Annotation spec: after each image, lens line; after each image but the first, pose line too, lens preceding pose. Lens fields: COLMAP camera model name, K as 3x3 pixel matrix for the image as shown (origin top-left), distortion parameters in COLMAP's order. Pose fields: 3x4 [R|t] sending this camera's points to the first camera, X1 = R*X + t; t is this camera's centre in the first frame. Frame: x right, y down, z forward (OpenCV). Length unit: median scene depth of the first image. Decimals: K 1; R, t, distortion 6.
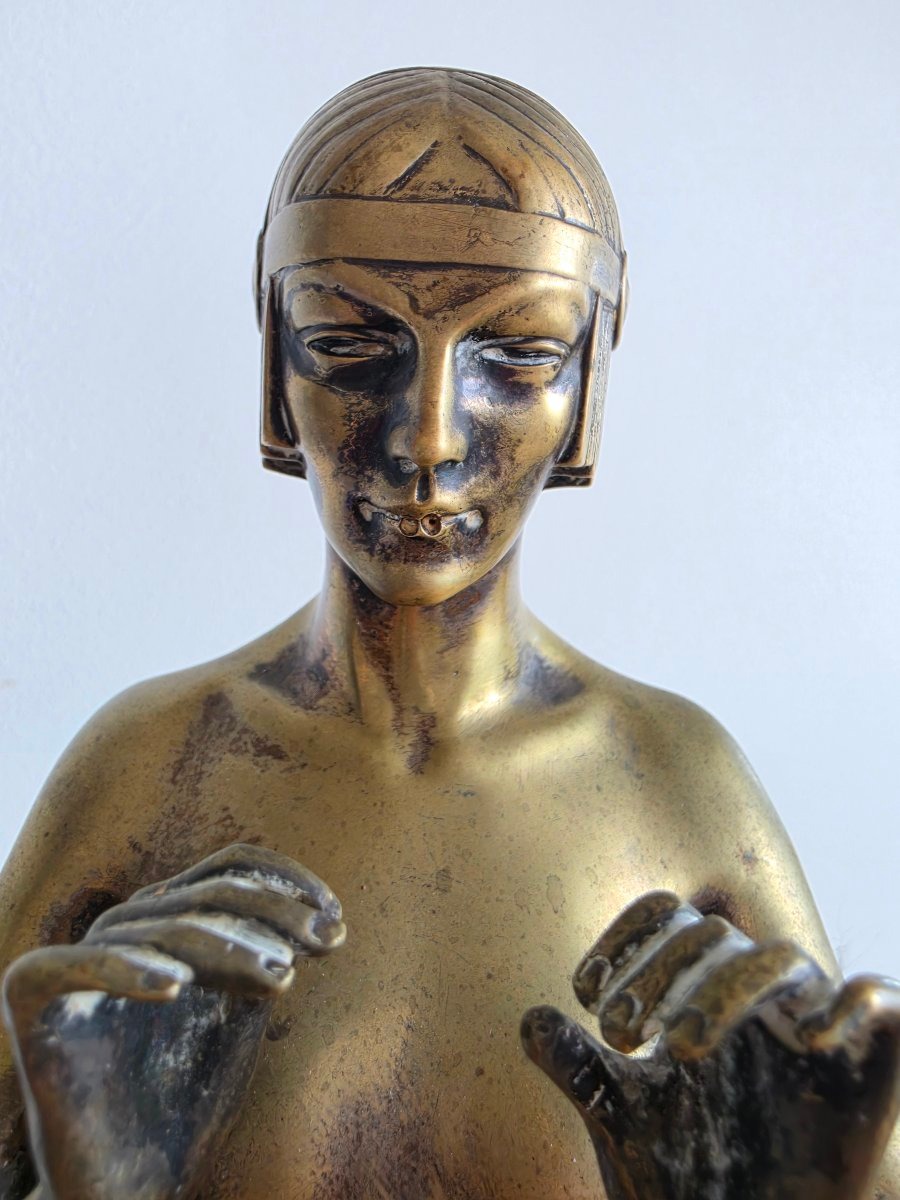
lens RADIAL K [[802.6, 0, 446.6], [0, 802.6, 599.7], [0, 0, 1]] dist [-0.001419, -0.000254]
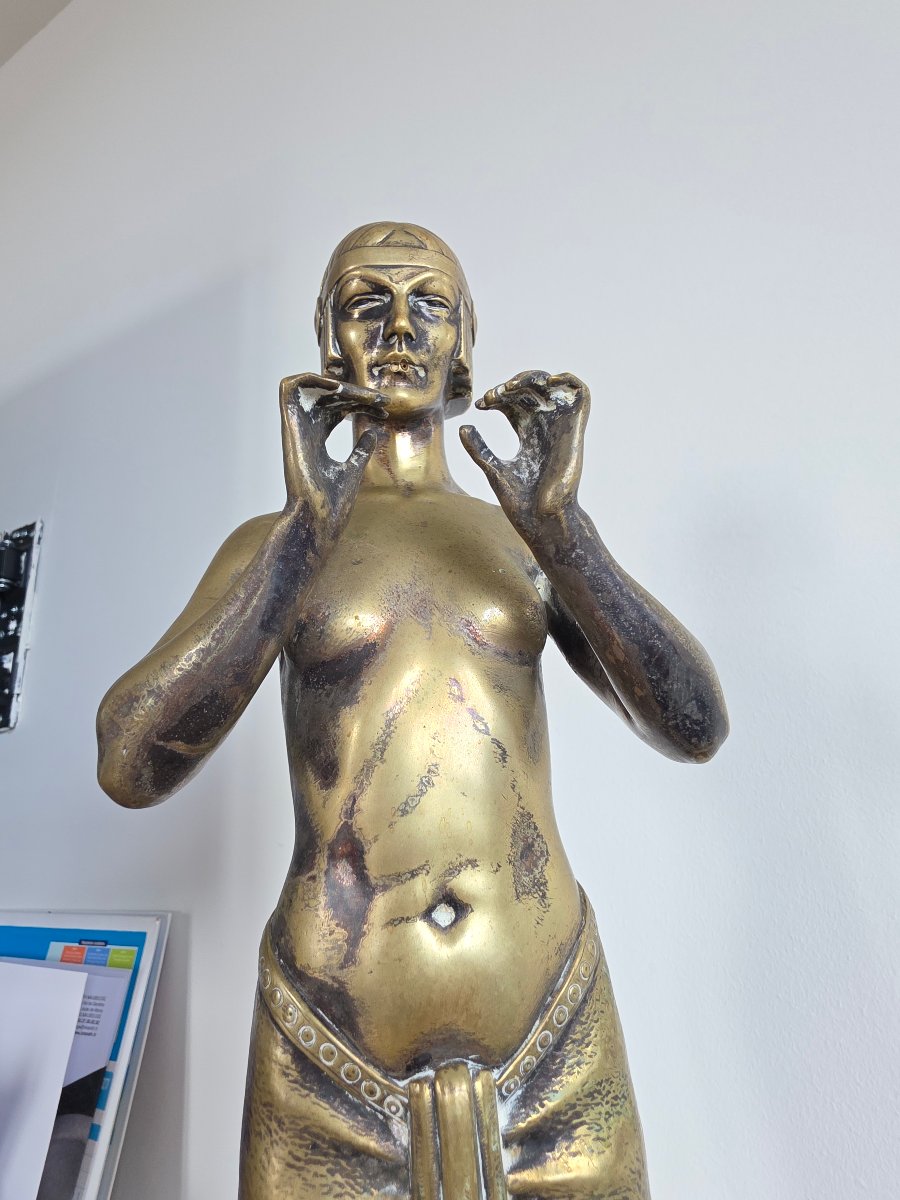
lens RADIAL K [[593.4, 0, 453.5], [0, 593.4, 600.1], [0, 0, 1]] dist [0.000349, 0.000011]
pose [[0.989265, -0.087884, 0.116752, -0.157408], [0.118132, 0.951247, -0.284910, 1.209350], [-0.086021, 0.295644, 0.951417, -0.556665]]
